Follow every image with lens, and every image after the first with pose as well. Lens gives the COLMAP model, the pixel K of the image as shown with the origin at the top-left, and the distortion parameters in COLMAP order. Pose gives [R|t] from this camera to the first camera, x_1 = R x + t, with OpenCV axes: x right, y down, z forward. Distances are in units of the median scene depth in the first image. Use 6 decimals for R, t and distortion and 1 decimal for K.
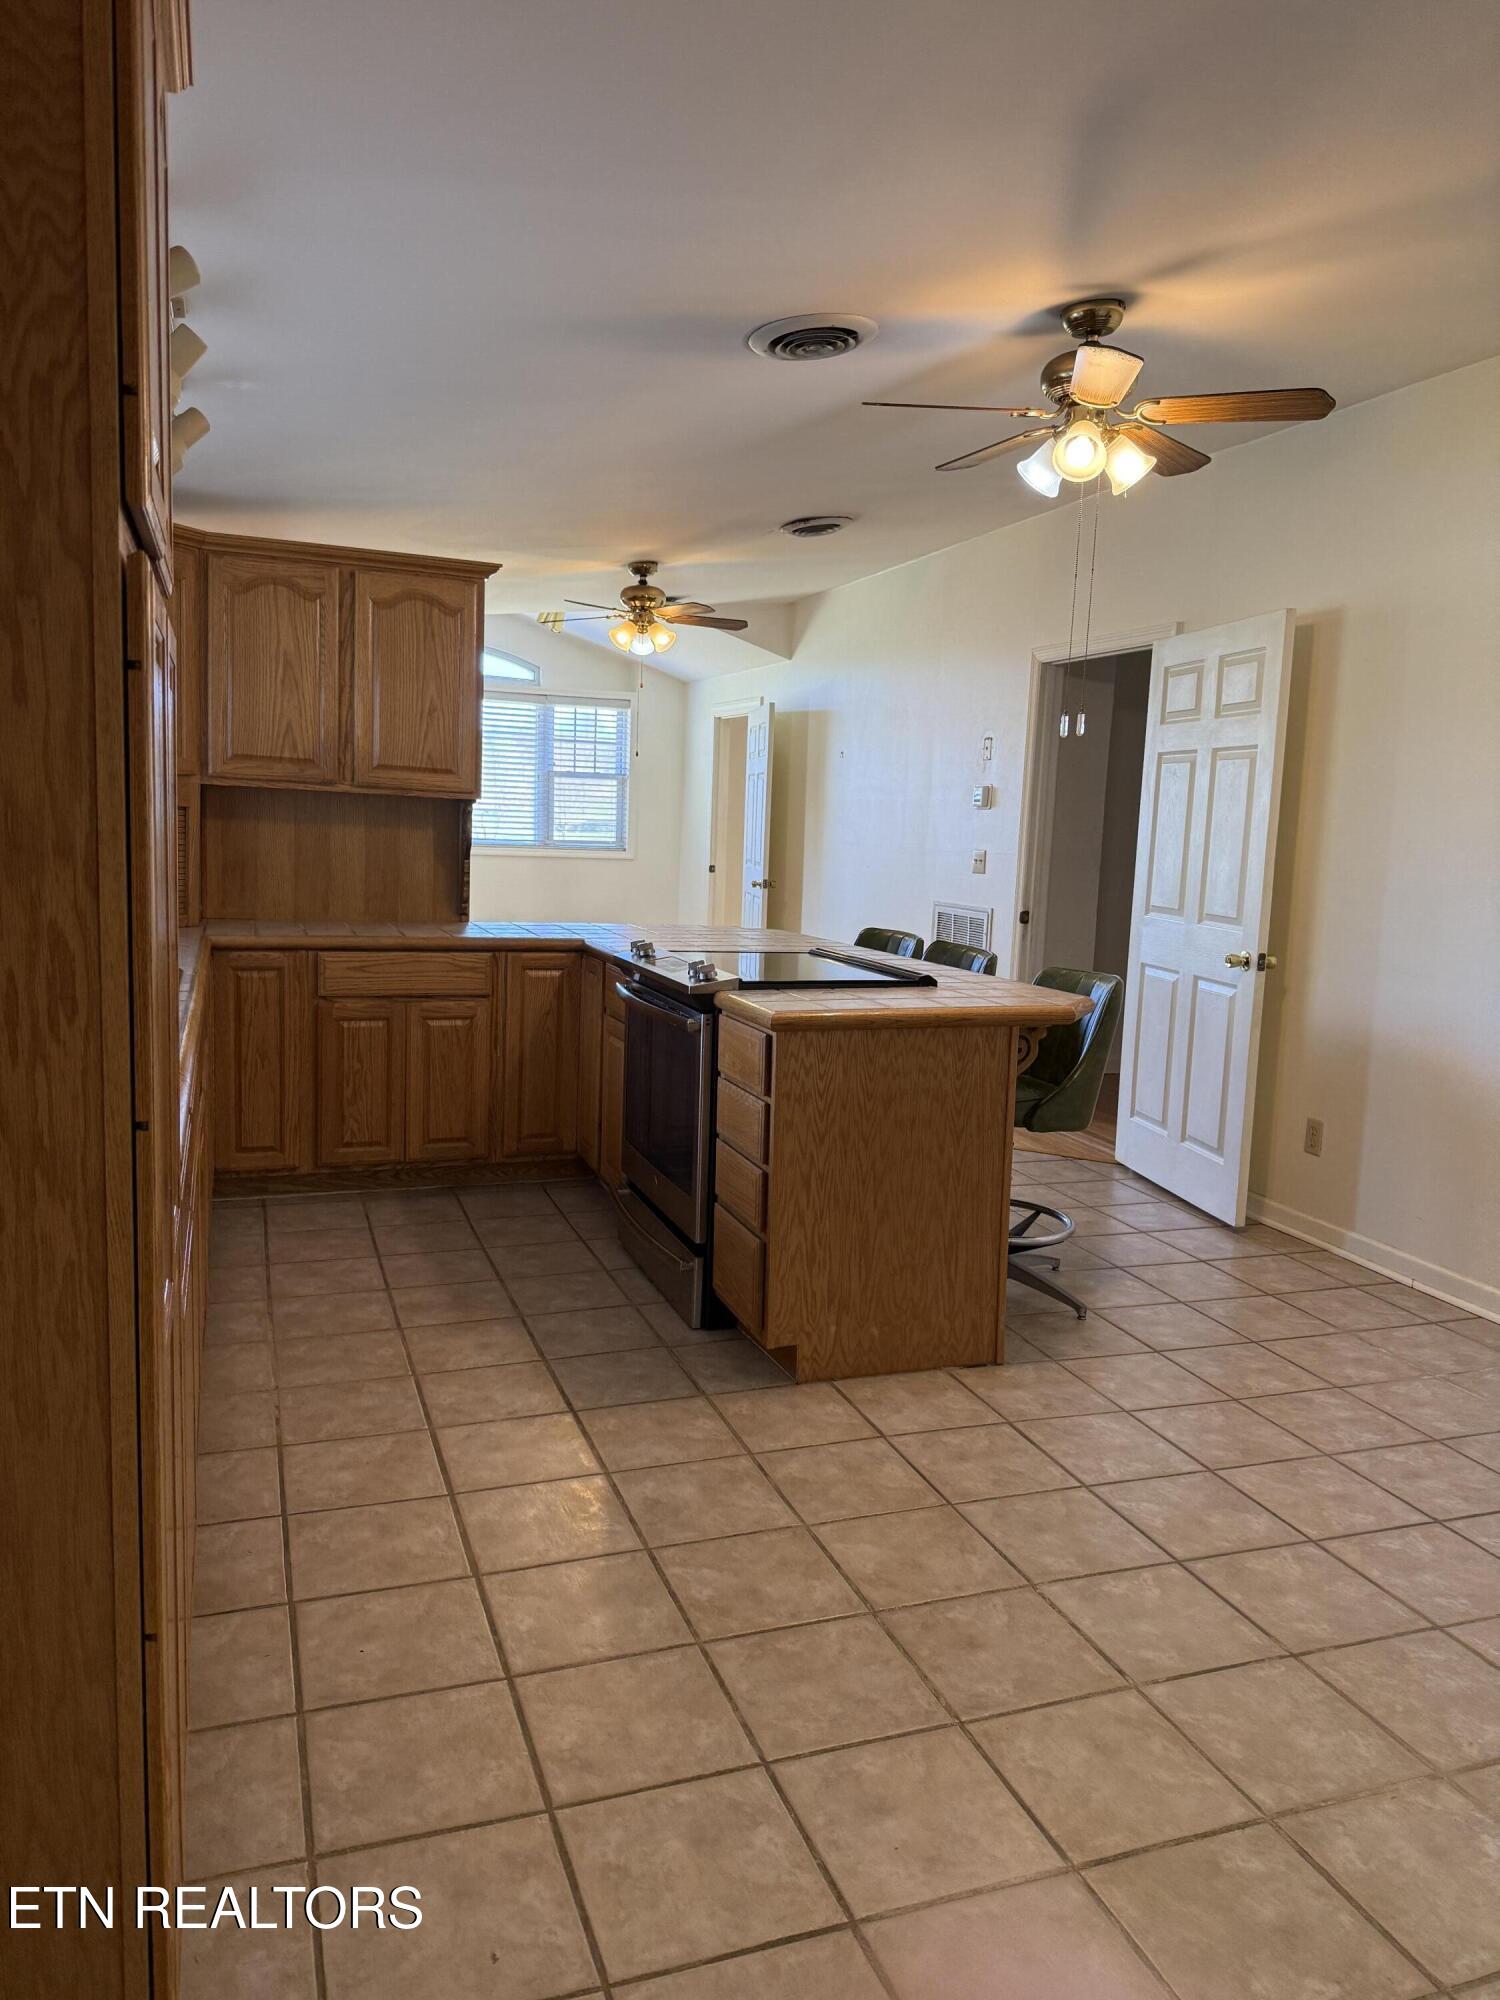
lens RADIAL K [[1387.4, 0, 740.6], [0, 1387.4, 995.7], [0, 0, 1]] dist [0.127001, -0.225676]
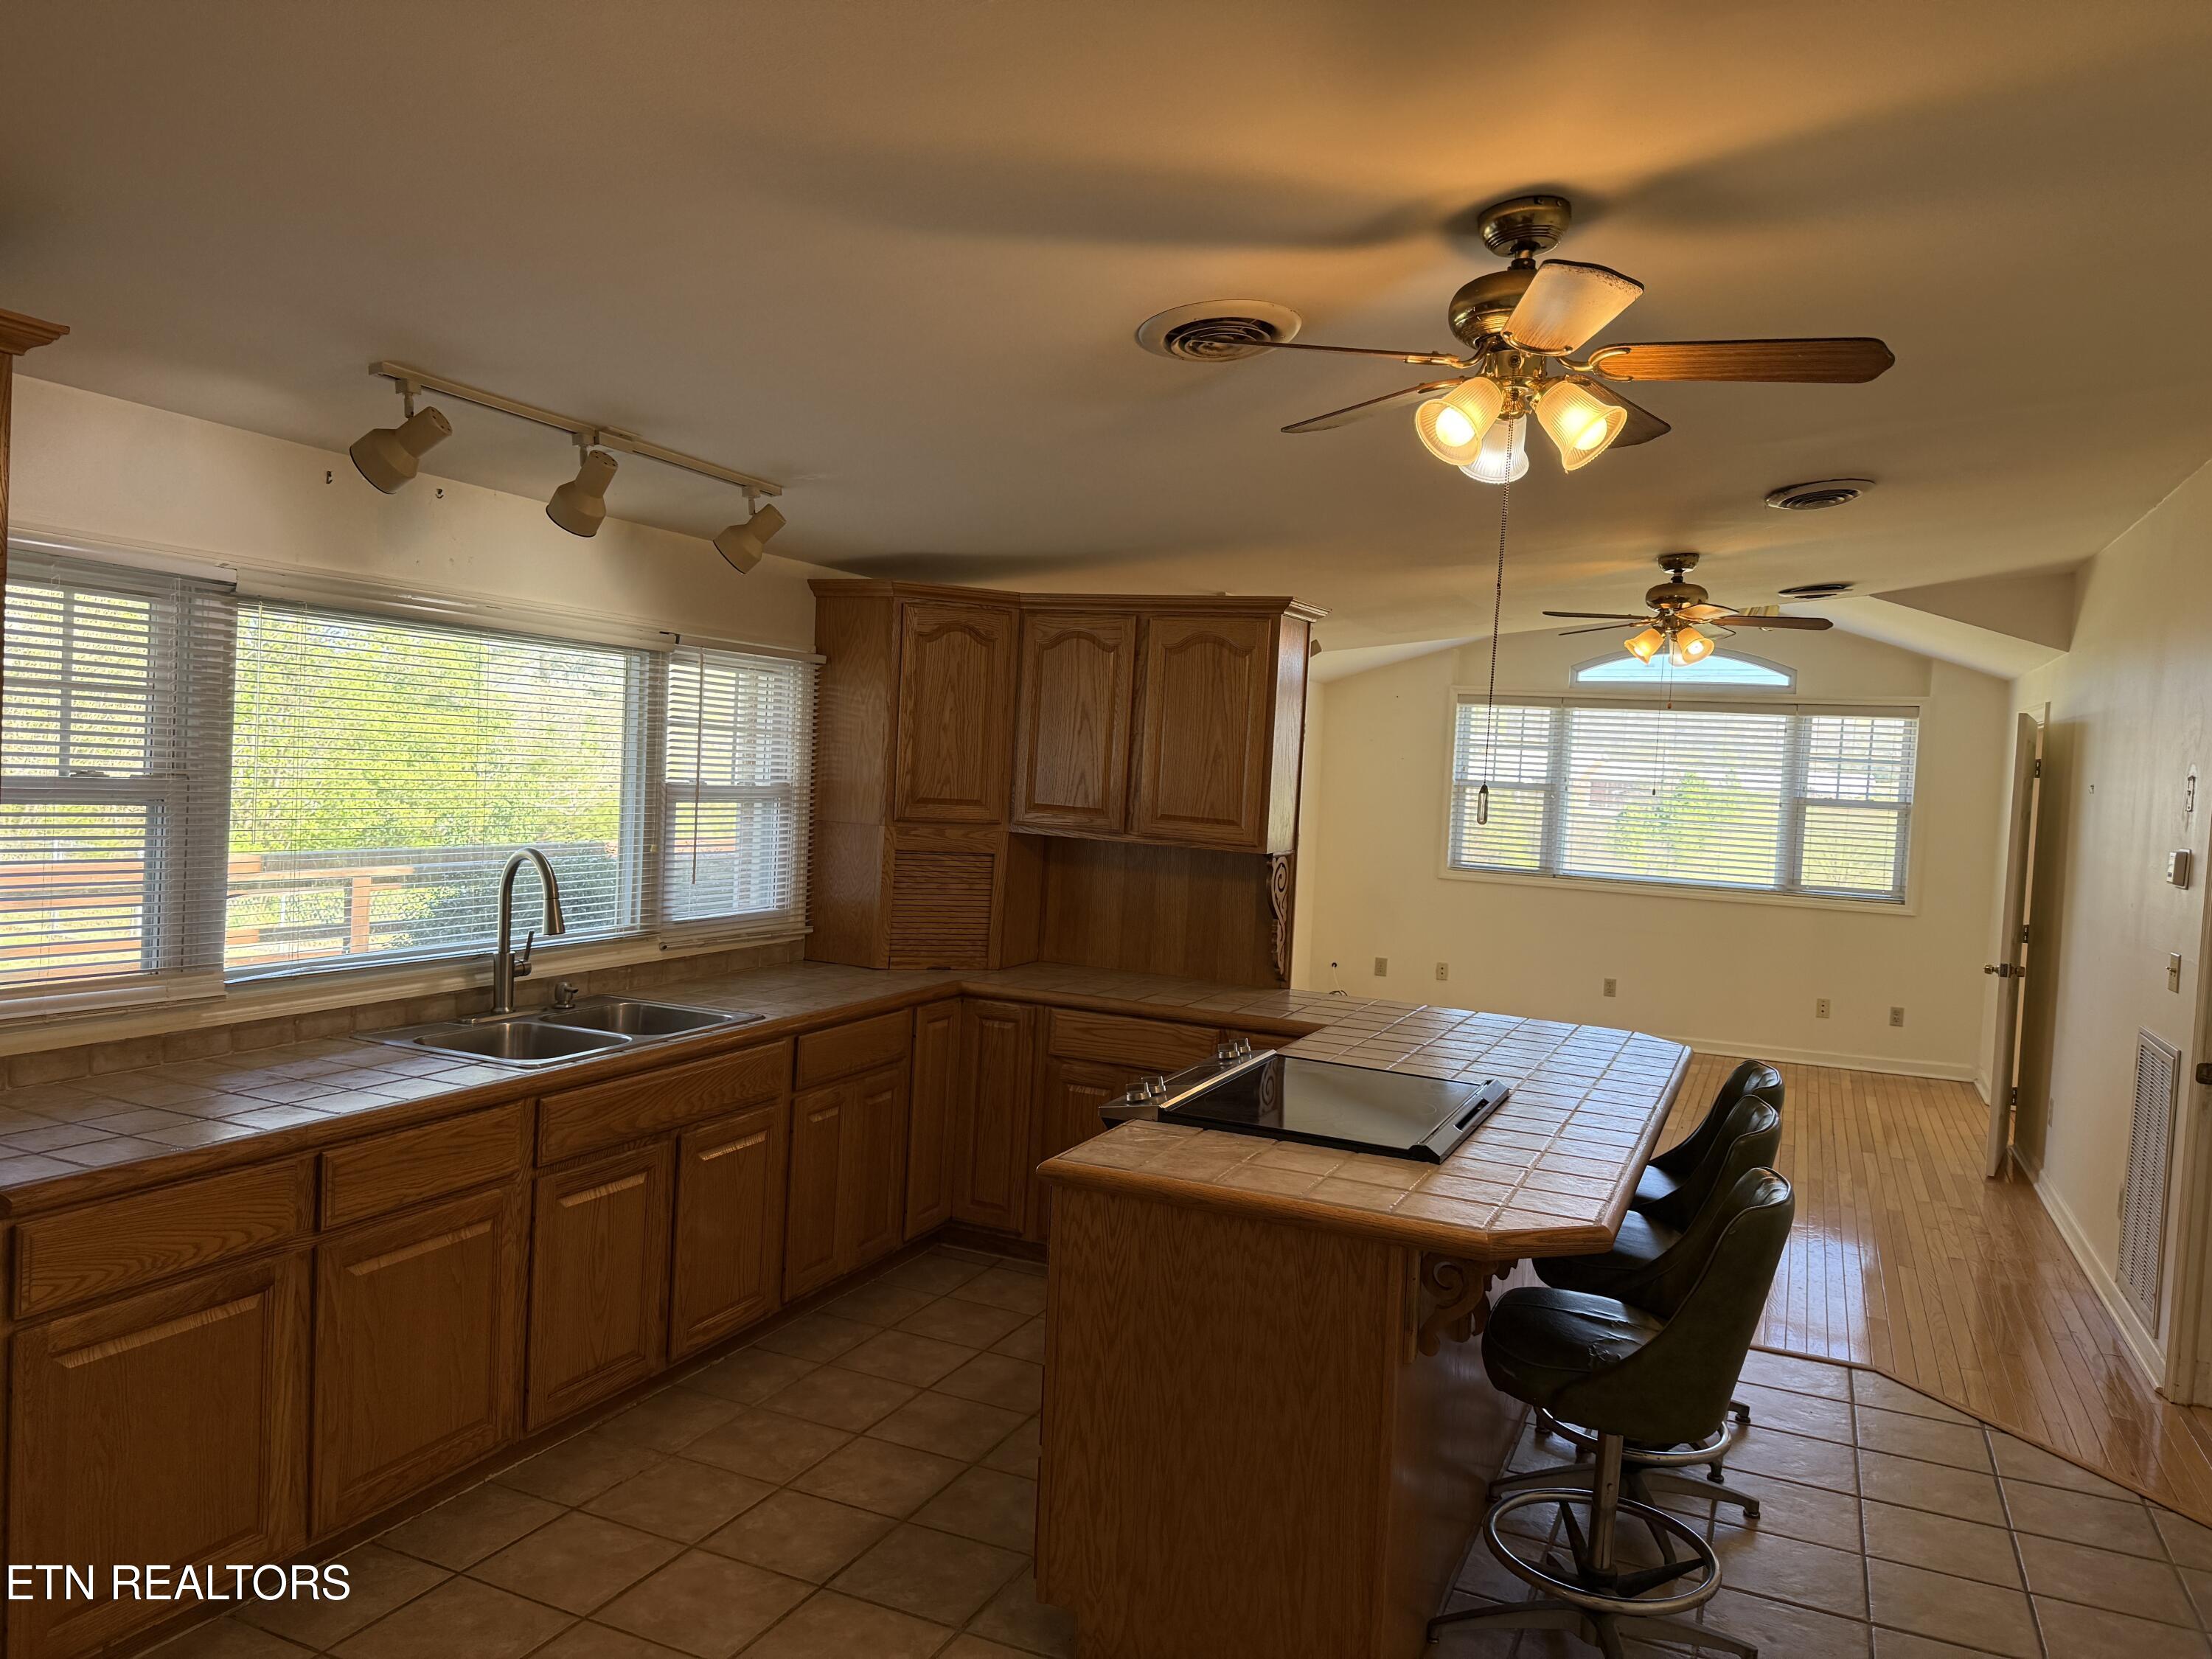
lens RADIAL K [[1534.4, 0, 1112.2], [0, 1534.4, 809.2], [0, 0, 1]] dist [0.127001, -0.225676]
pose [[0.715213, 0.021664, -0.698571, 0.458567], [-0.115039, 0.989536, -0.087092, -0.078477], [0.689374, 0.142652, 0.710221, 0.256133]]
